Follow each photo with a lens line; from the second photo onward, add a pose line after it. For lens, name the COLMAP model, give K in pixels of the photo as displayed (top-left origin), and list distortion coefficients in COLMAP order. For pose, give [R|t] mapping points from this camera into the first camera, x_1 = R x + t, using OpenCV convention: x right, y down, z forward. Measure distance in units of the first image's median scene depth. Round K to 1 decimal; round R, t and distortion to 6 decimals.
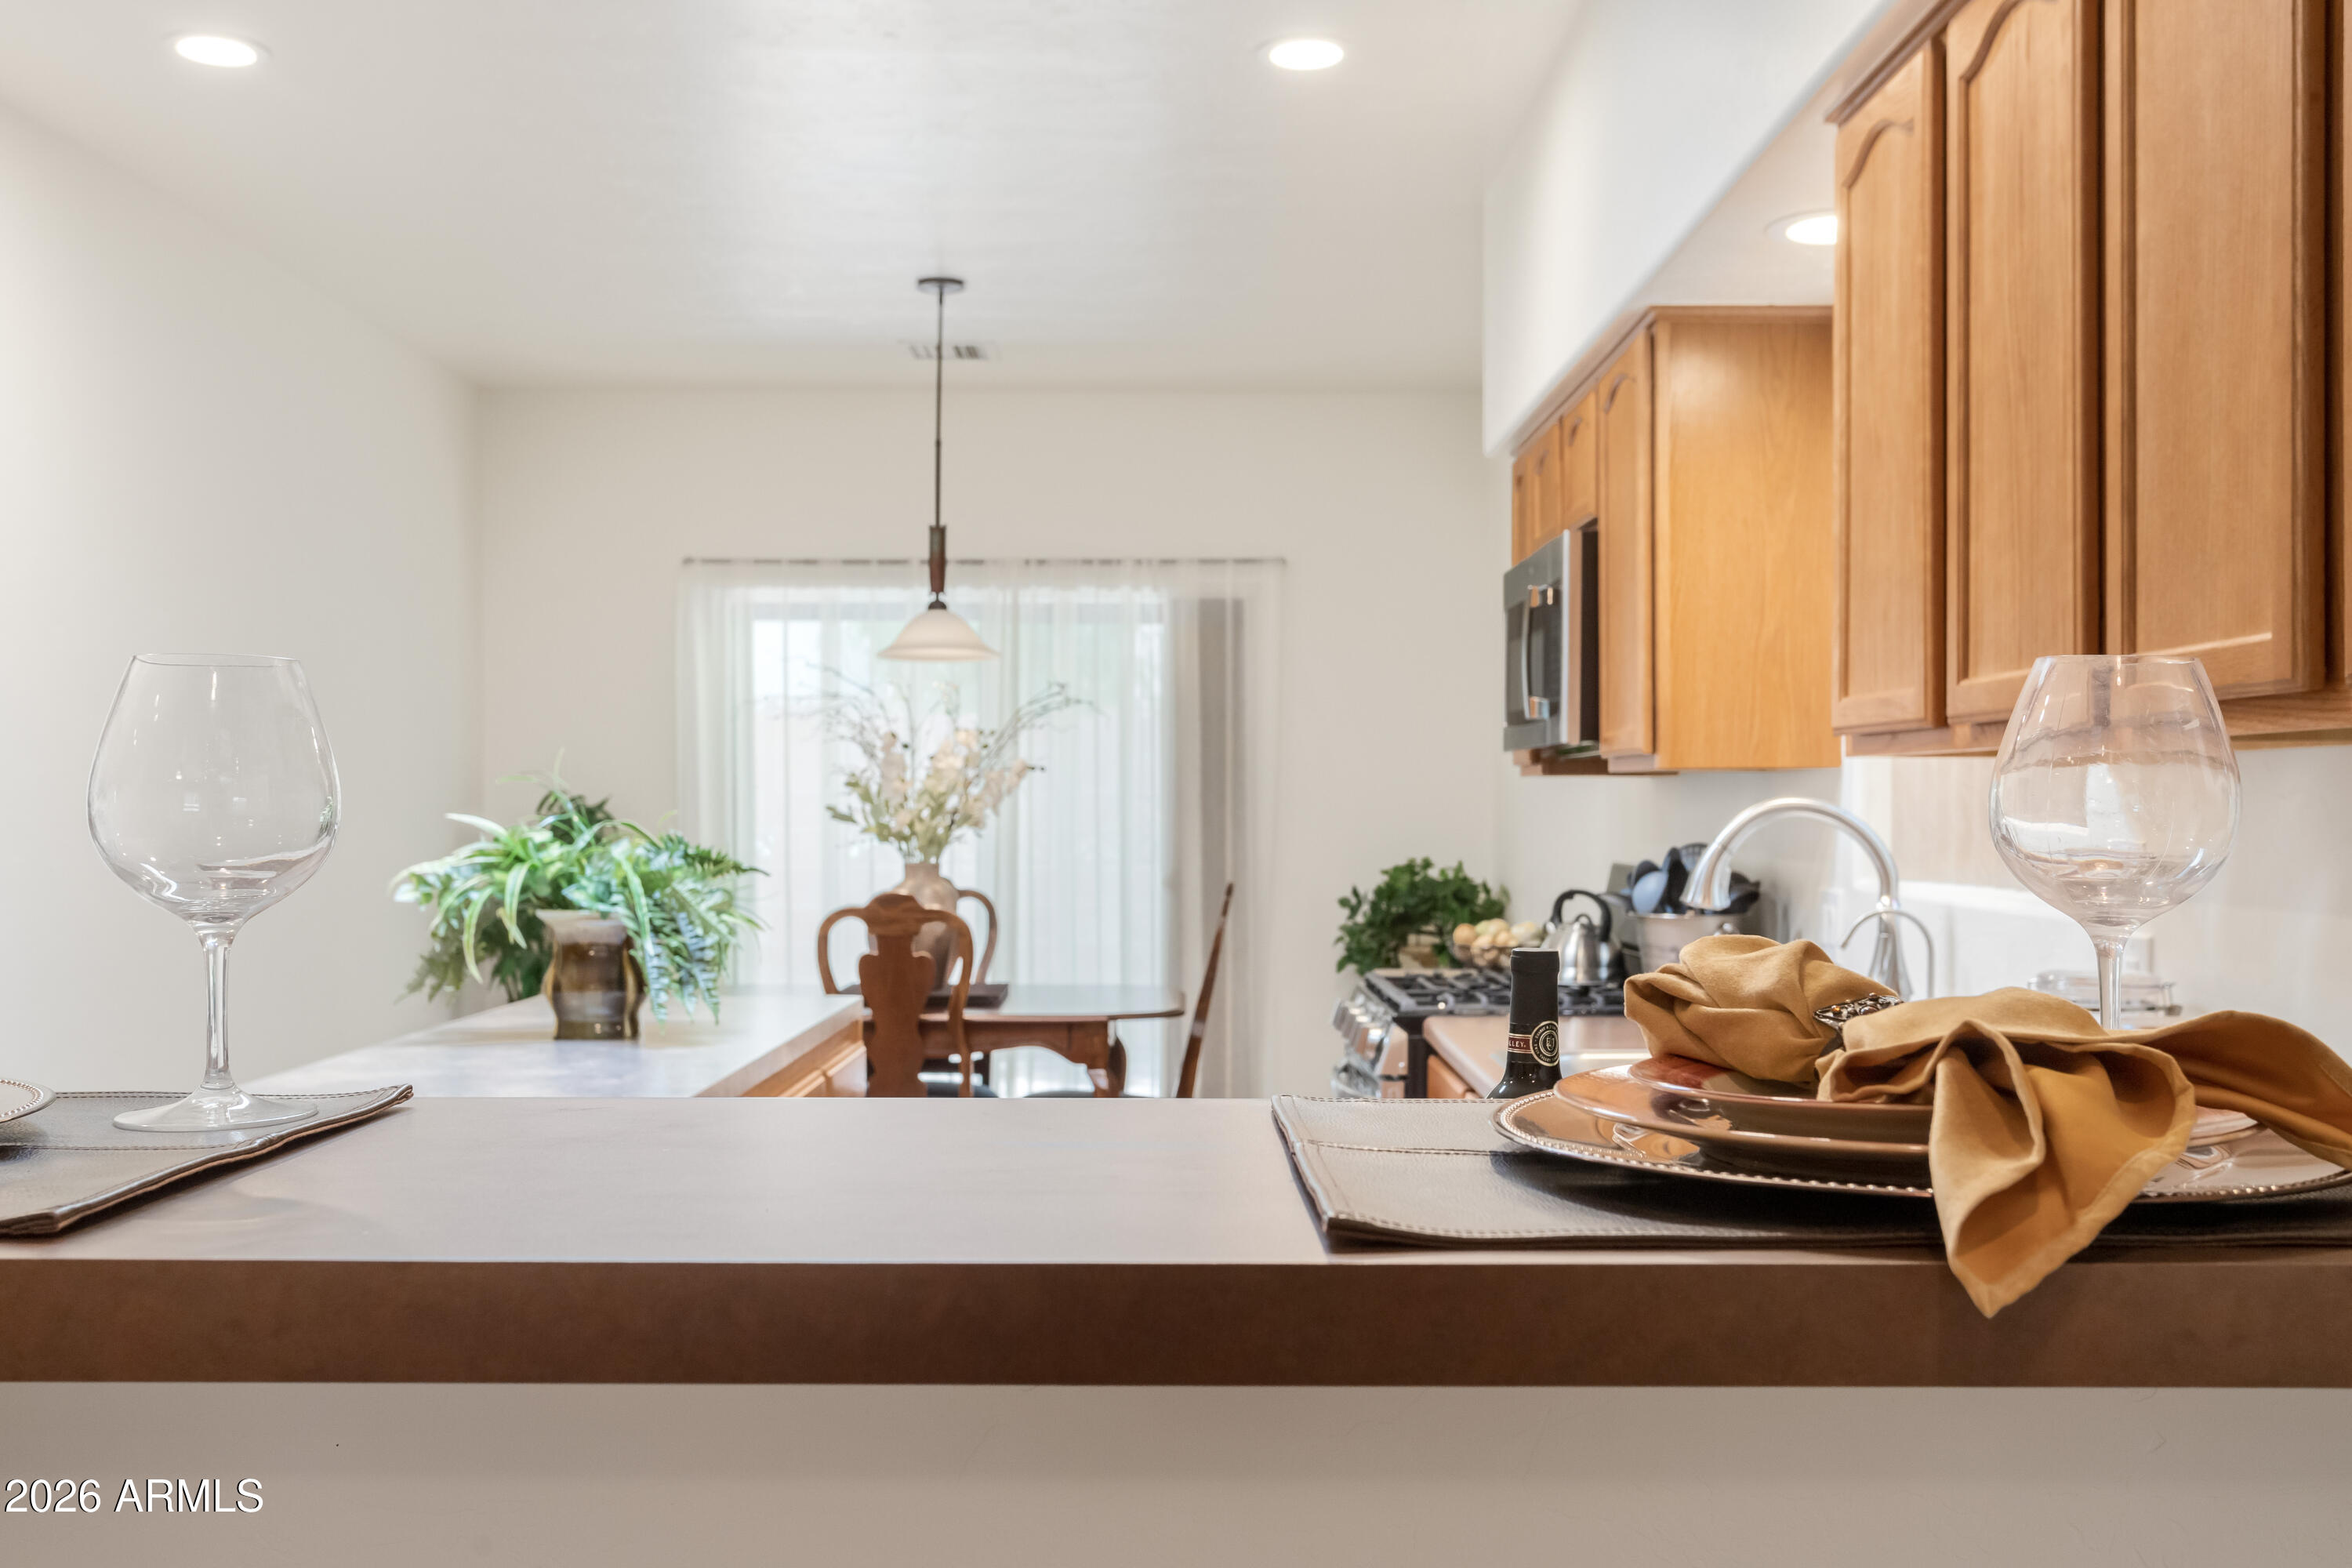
lens RADIAL K [[2184.3, 0, 1189.4], [0, 2184.3, 794.1], [0, 0, 1]] dist [0.015595, 0.000000]
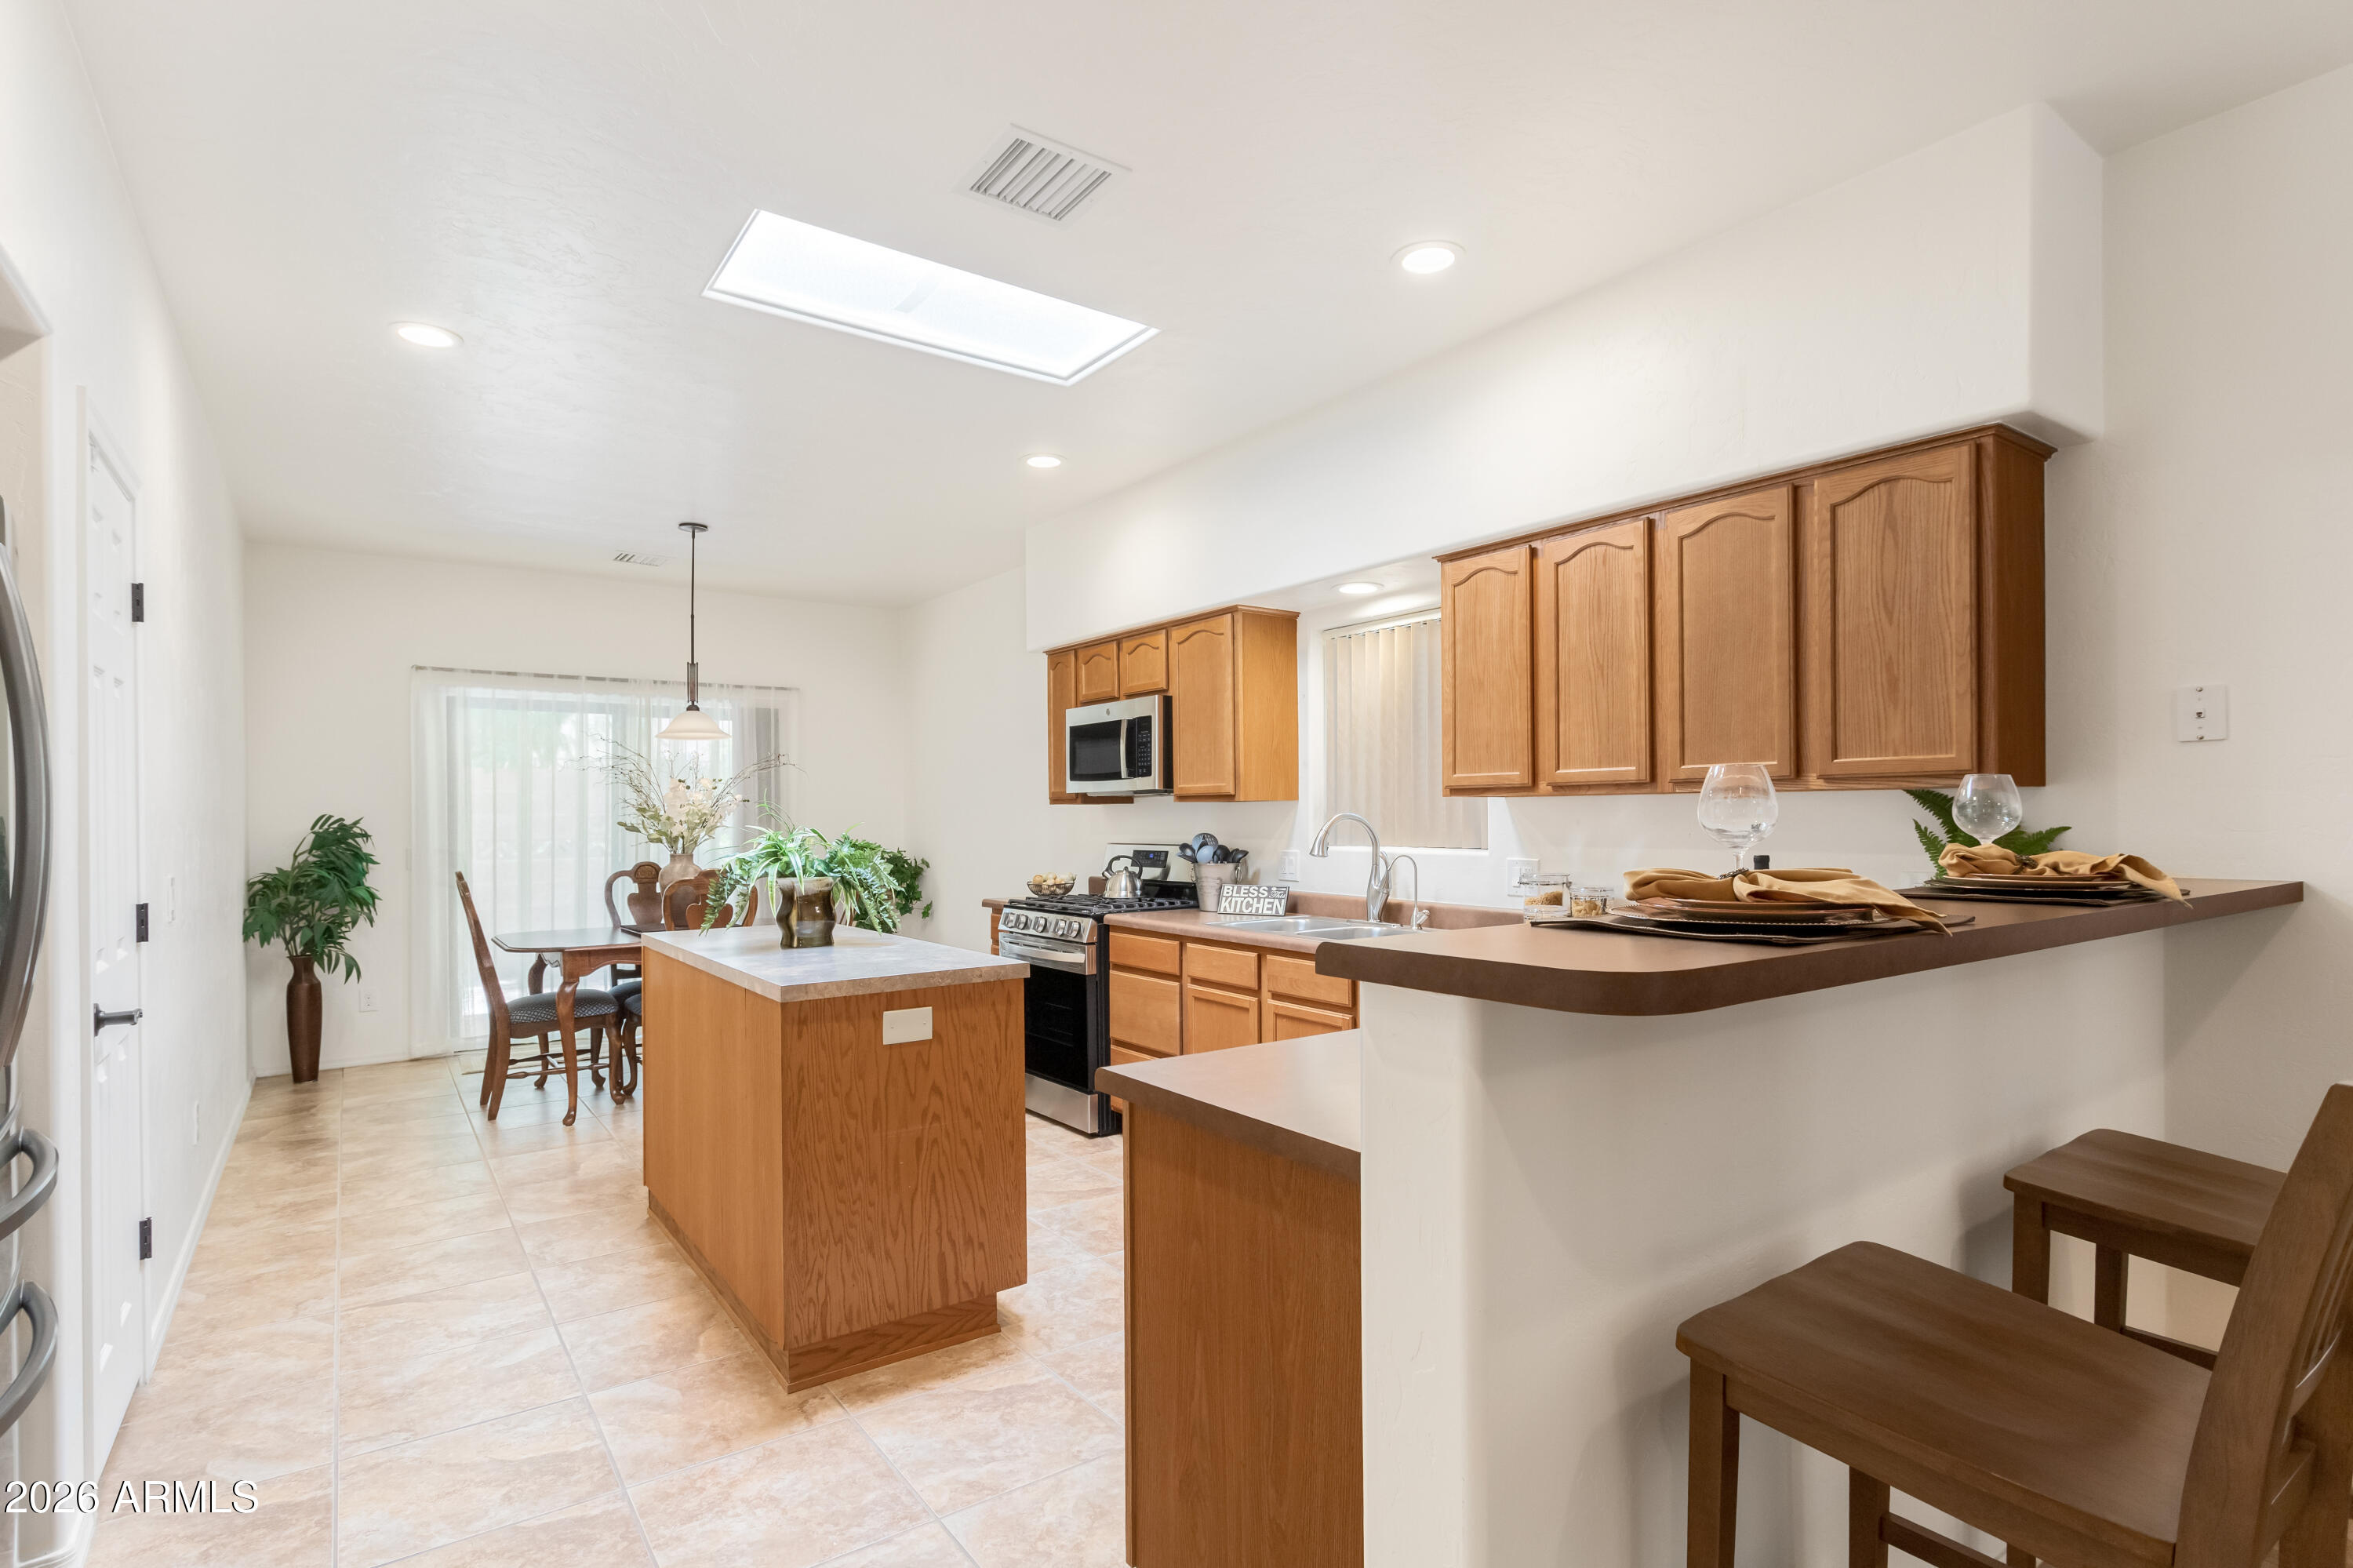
lens RADIAL K [[1156.8, 0, 1159.3], [0, 1156.8, 808.5], [0, 0, 1]] dist [0.006482, 0.002994]
pose [[0.814855, -0.002095, 0.579662, -0.515067], [0.005567, 0.999976, -0.004211, 0.001230], [-0.579639, 0.006658, 0.814846, 0.028345]]
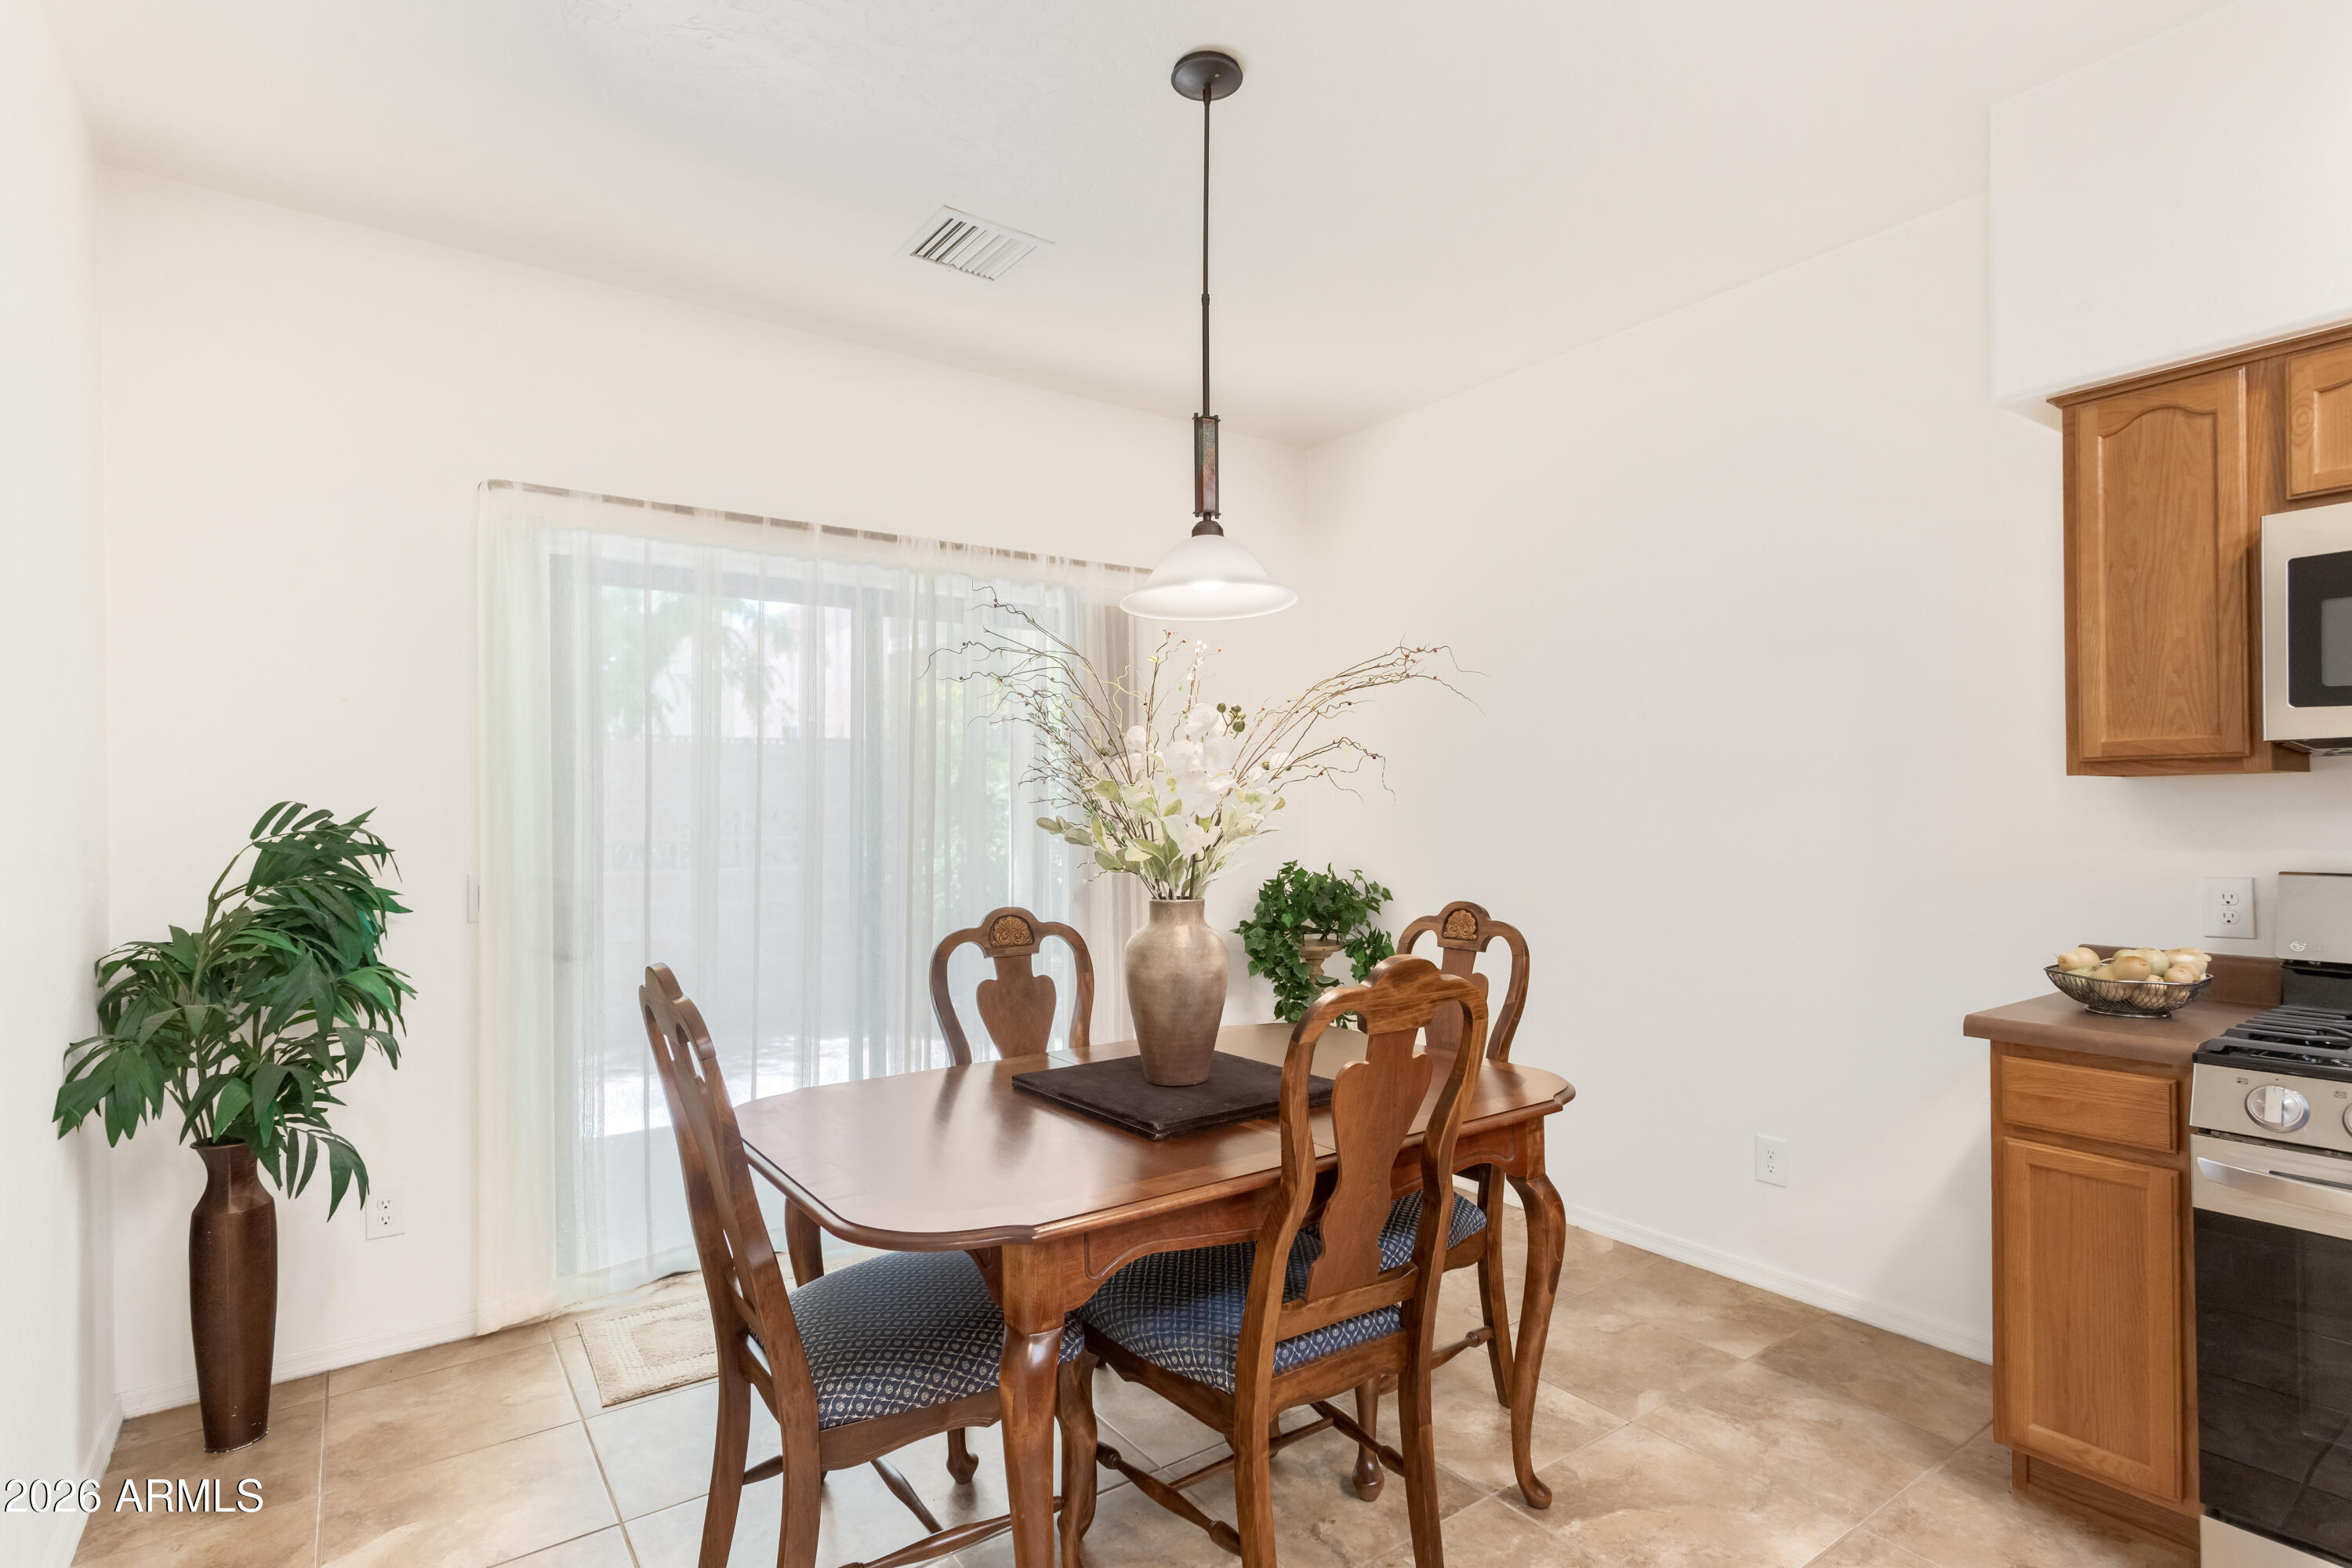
lens RADIAL K [[1156.3, 0, 1194.1], [0, 1156.3, 802.0], [0, 0, 1]] dist [0.006482, 0.002994]
pose [[0.809489, -0.008752, 0.587070, -0.493871], [0.008513, 0.999959, 0.003169, -0.002101], [-0.587073, 0.002432, 0.809530, 1.012085]]
